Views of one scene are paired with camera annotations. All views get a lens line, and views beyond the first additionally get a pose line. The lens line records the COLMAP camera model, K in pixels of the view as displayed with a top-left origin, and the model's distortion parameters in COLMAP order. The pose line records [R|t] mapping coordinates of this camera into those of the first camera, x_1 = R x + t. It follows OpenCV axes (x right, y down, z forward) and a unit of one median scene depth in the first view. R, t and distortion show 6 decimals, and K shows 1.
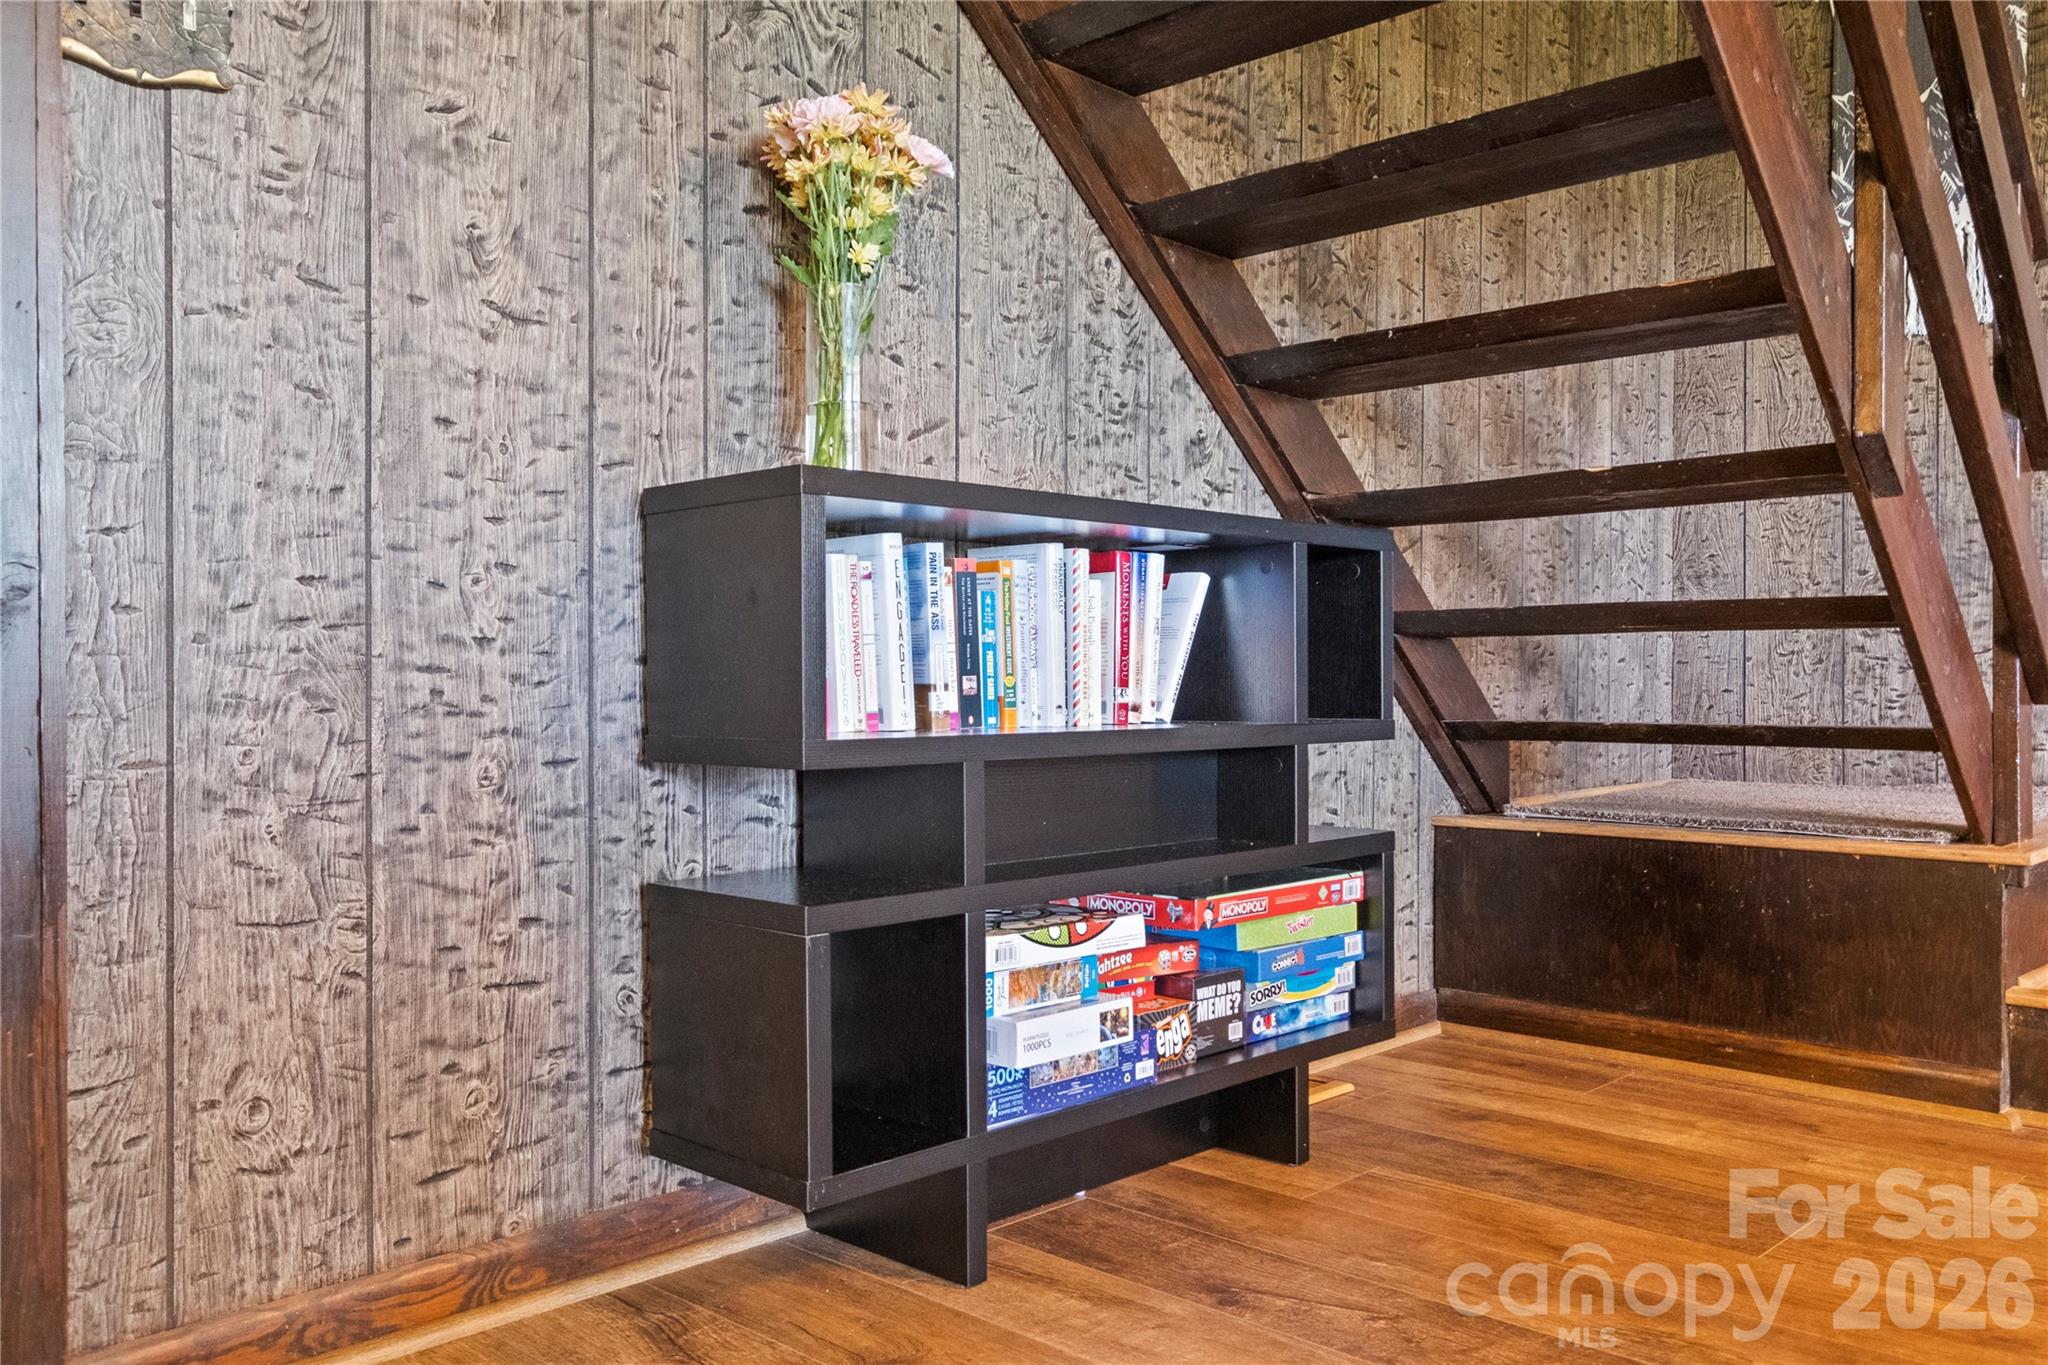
lens RADIAL K [[1630.1, 0, 1022.2], [0, 1630.1, 678.4], [0, 0, 1]] dist [-0.001387, 0.000881]
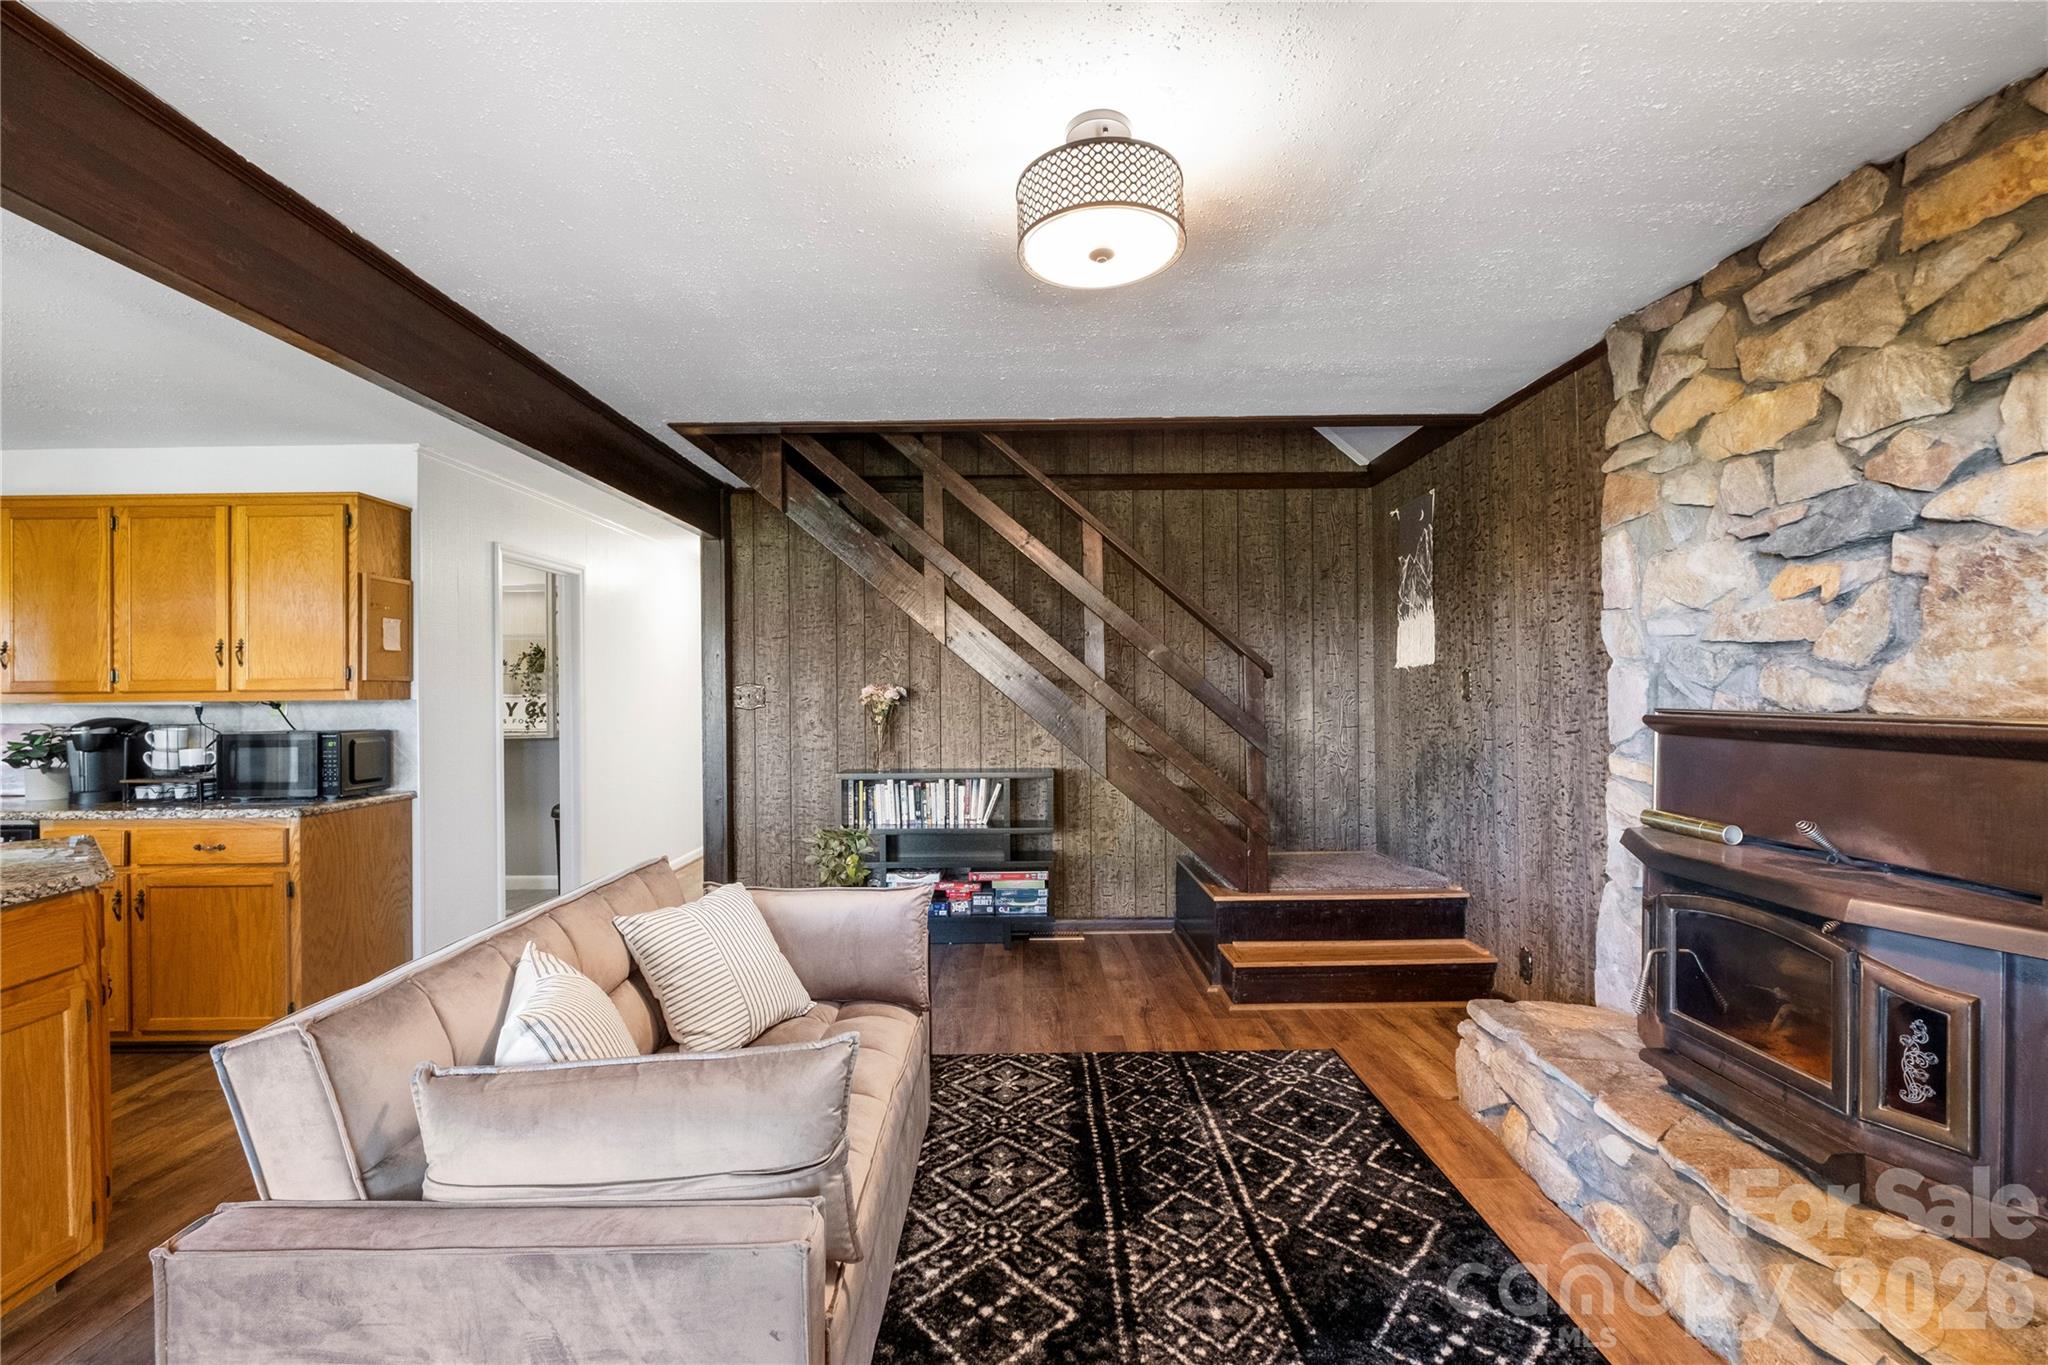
lens RADIAL K [[903.3, 0, 1030.0], [0, 903.3, 688.4], [0, 0, 1]] dist [0.006080, -0.006304]
pose [[0.698530, -0.005518, -0.715559, 1.690916], [0.003807, 0.999985, -0.003995, -0.283248], [0.715570, 0.000067, 0.698541, -0.380877]]
